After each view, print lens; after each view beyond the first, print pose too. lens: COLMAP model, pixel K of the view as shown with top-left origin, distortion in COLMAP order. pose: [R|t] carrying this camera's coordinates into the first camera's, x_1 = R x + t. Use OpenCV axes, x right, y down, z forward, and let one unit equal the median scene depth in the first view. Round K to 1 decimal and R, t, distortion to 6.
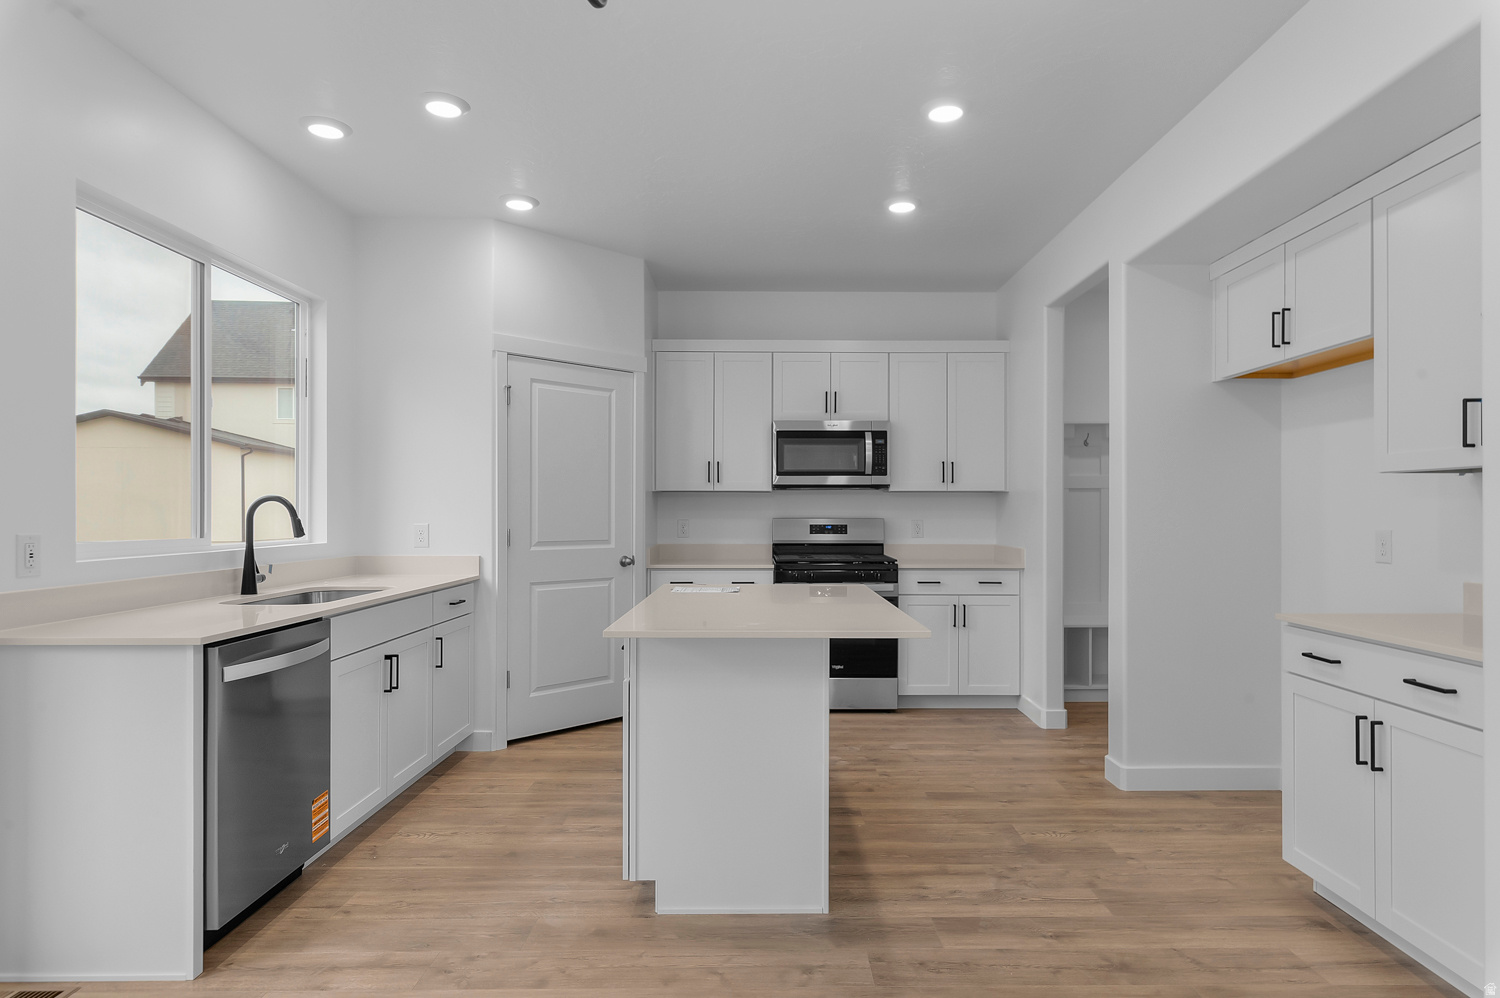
lens RADIAL K [[840.6, 0, 753.2], [0, 840.6, 508.6], [0, 0, 1]] dist [0.001252, 0.000105]
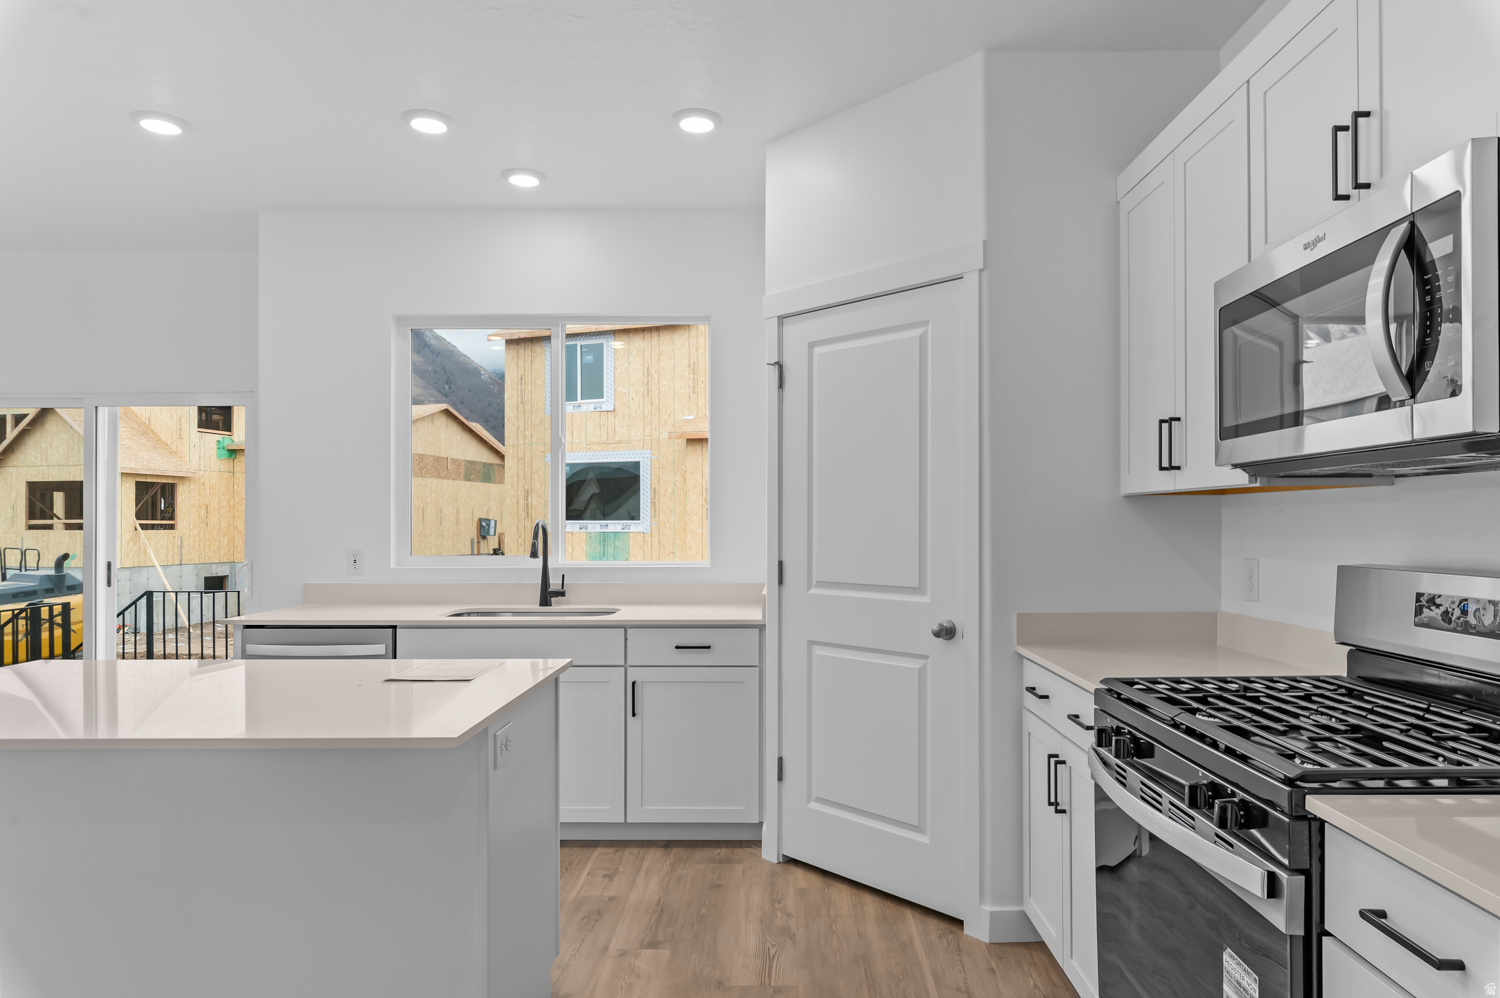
lens RADIAL K [[918.0, 0, 756.4], [0, 918.0, 508.3], [0, 0, 1]] dist [-0.000695, 0.000025]
pose [[-0.016449, -0.006507, -0.999844, 0.483430], [0.014387, 0.999874, -0.006744, -0.014883], [0.999761, -0.014496, -0.016354, 0.969373]]
